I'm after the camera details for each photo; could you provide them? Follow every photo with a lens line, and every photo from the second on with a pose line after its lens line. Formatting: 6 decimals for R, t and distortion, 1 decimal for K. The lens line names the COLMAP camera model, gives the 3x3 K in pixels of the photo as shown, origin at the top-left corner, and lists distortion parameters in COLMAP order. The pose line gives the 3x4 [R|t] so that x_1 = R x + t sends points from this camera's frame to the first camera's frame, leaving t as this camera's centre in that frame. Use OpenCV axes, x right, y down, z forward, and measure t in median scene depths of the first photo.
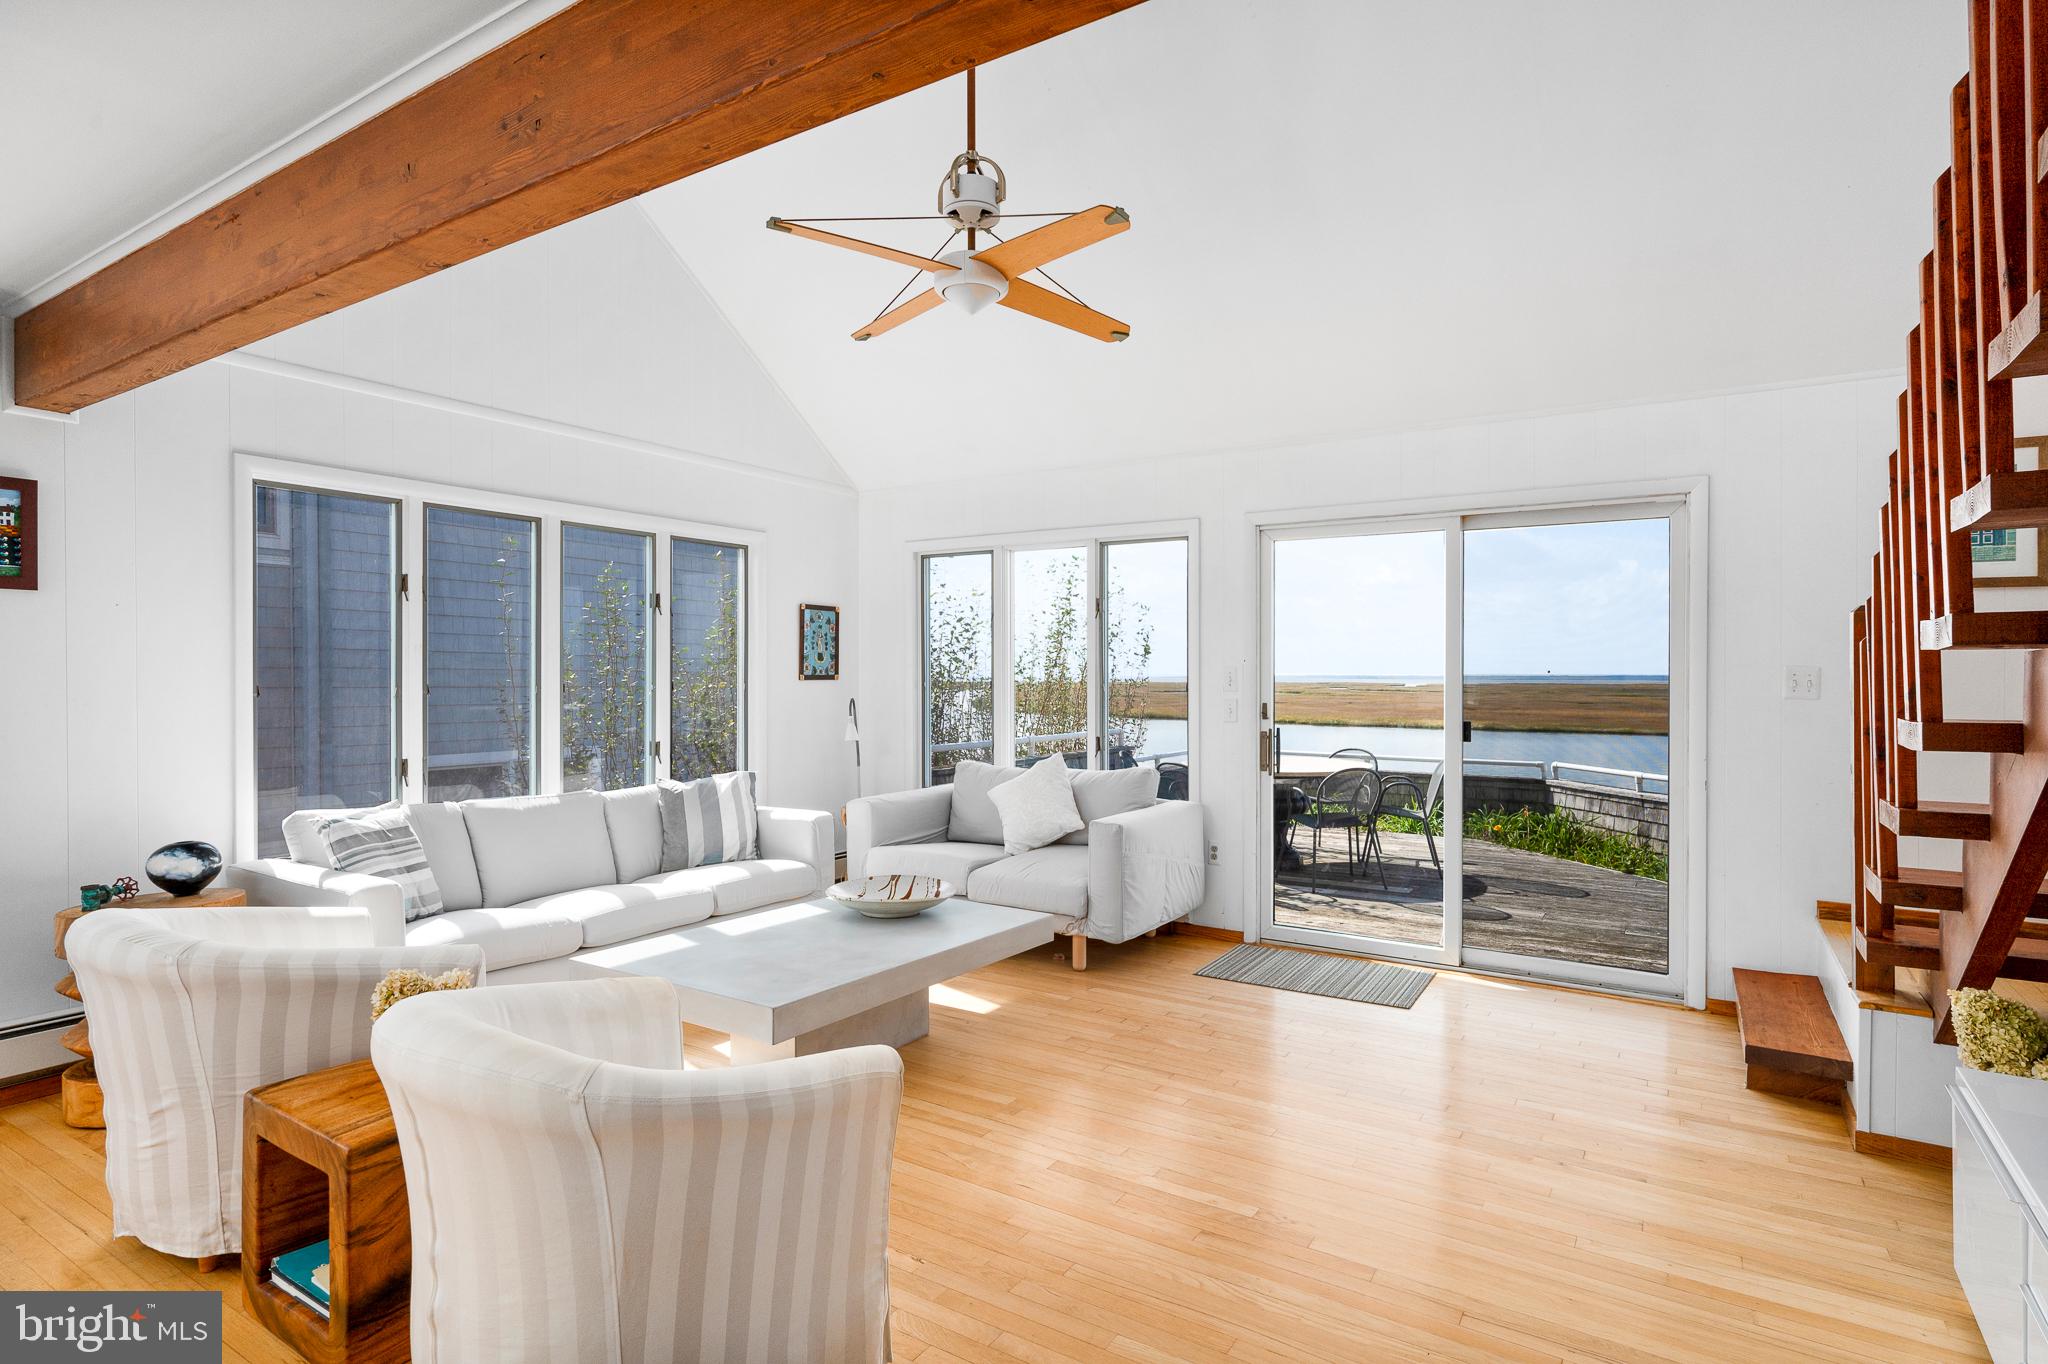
lens RADIAL K [[1048.4, 0, 1030.8], [0, 1048.4, 686.3], [0, 0, 1]] dist [0.000915, 0.000258]
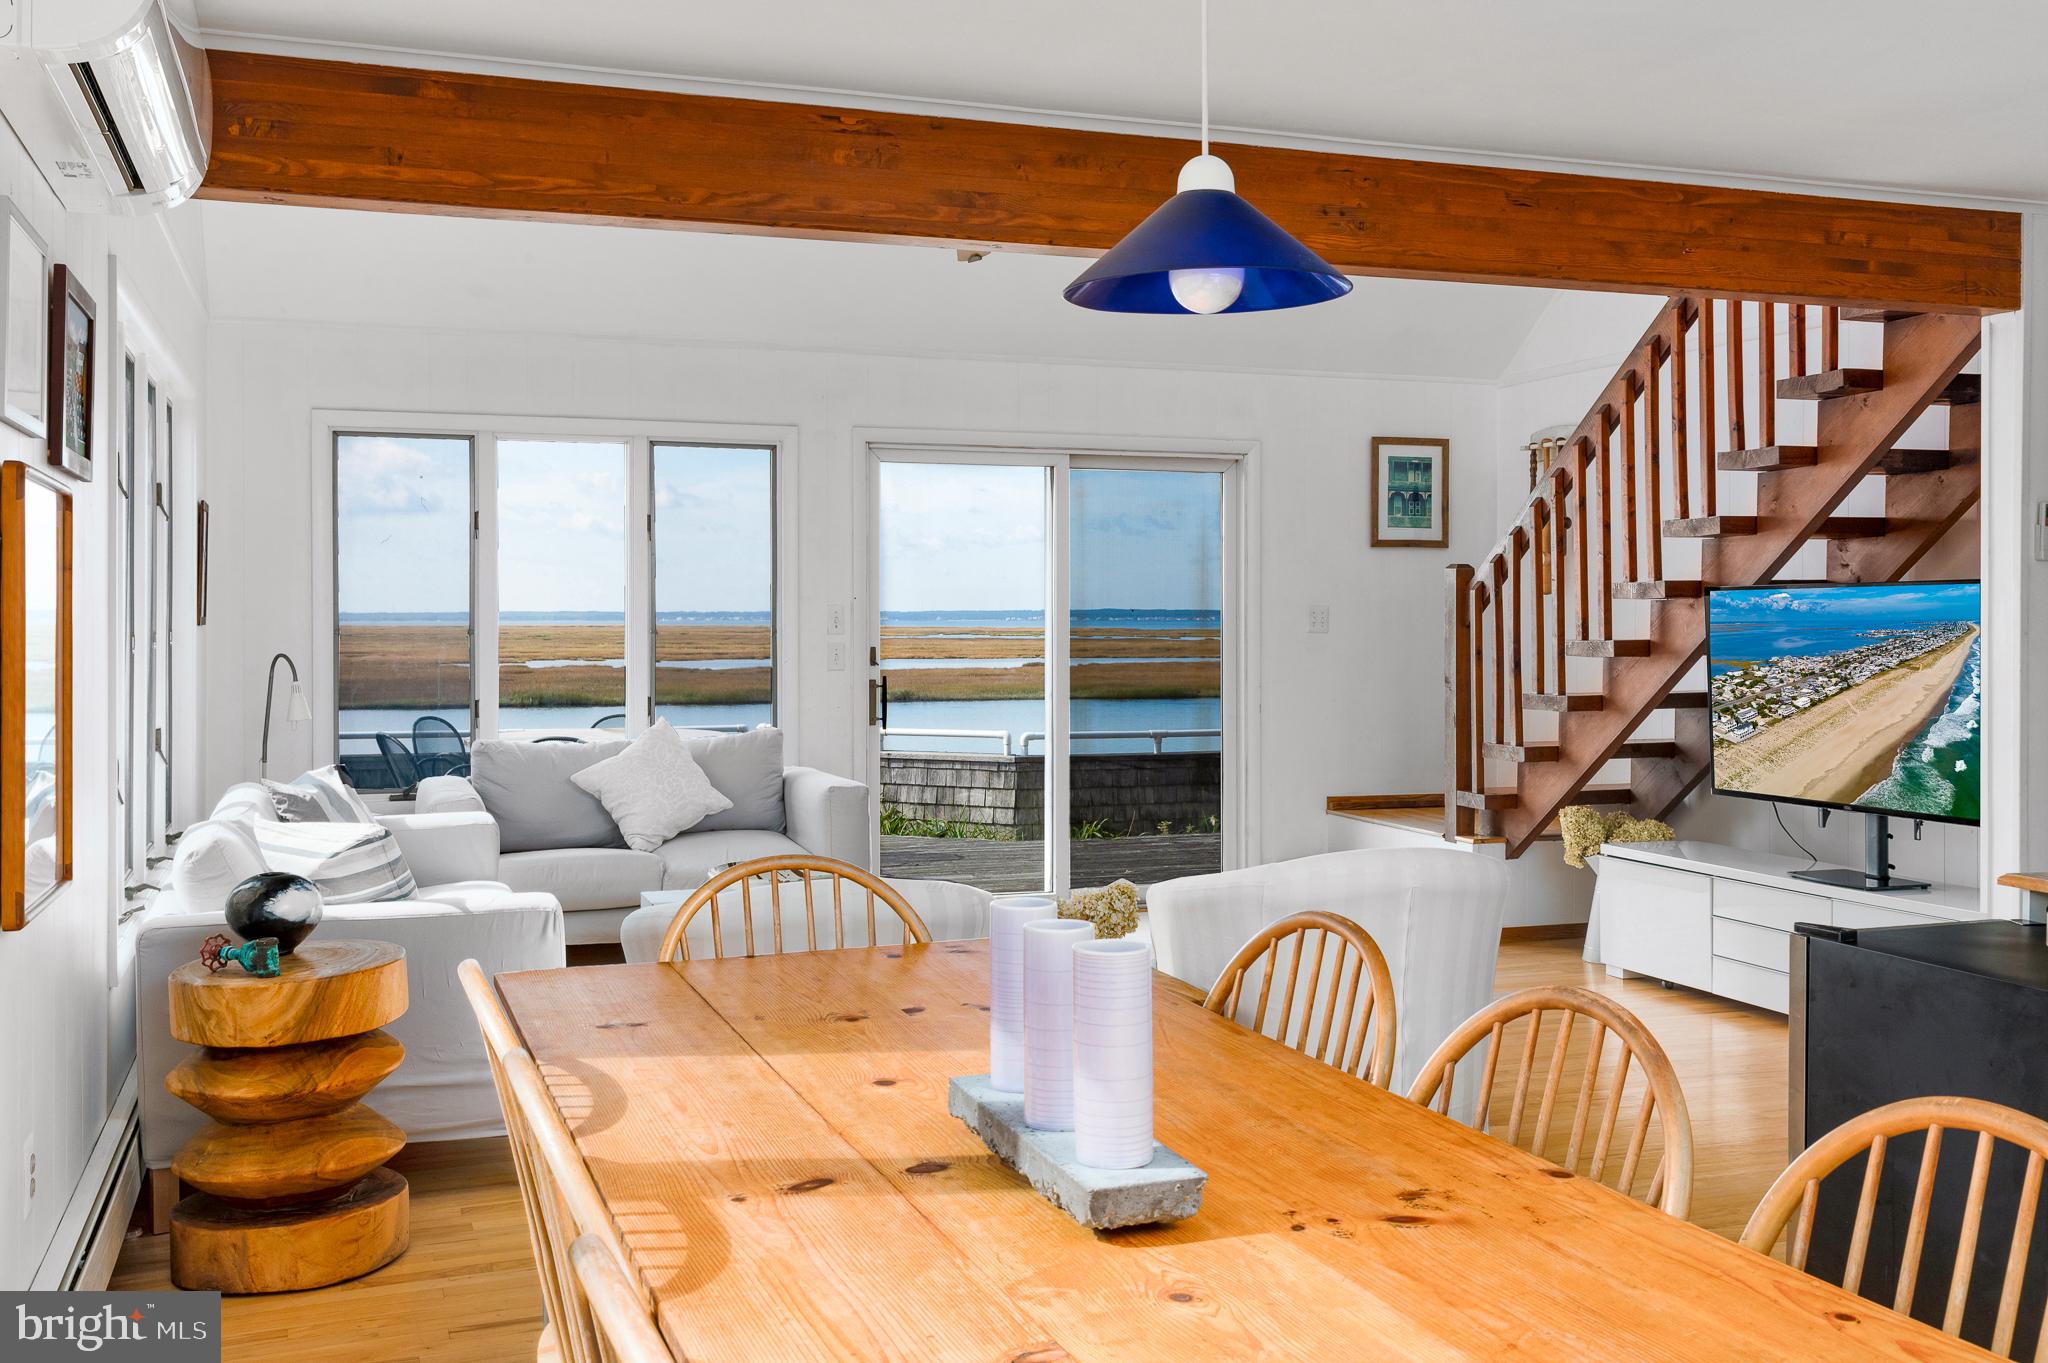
lens RADIAL K [[1938.1, 0, 1027.8], [0, 1938.1, 613.6], [0, 0, 1]] dist [-0.004427, -0.004353]
pose [[0.607222, -0.003225, 0.794526, -0.959449], [0.010983, 0.999930, -0.004334, -0.003024], [-0.794456, 0.011358, 0.607215, -0.075679]]
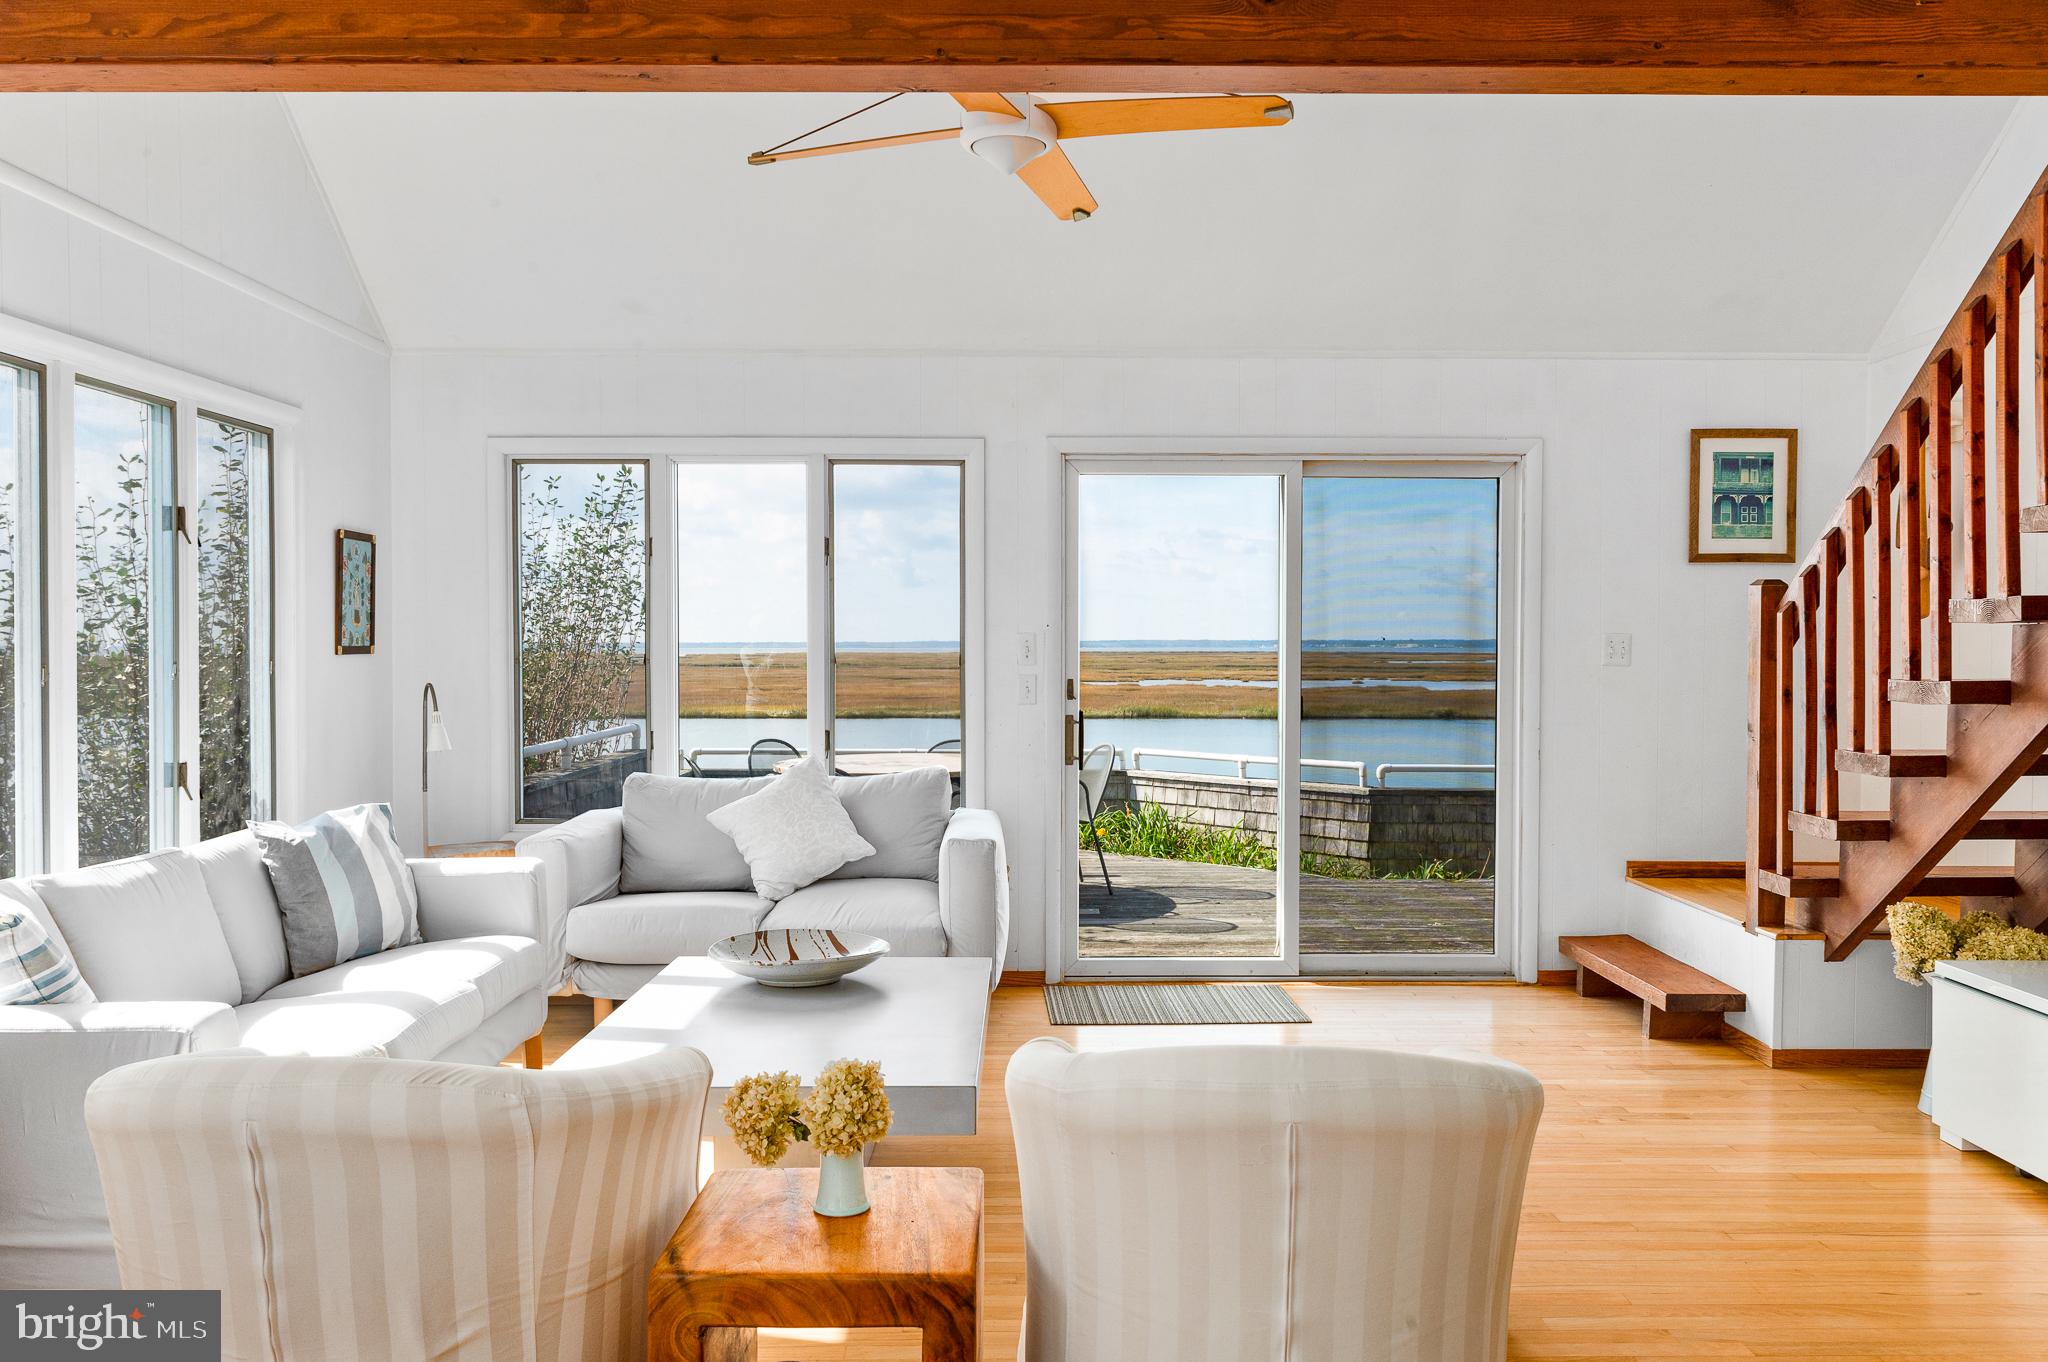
lens RADIAL K [[1603.9, 0, 1024.0], [0, 1603.9, 681.0], [0, 0, 1]] dist [-0.013340, 0.005984]
pose [[0.836627, -0.016529, 0.547523, -0.460402], [0.008782, 0.999821, 0.016764, -0.003029], [-0.547702, -0.009217, 0.836623, 0.008043]]
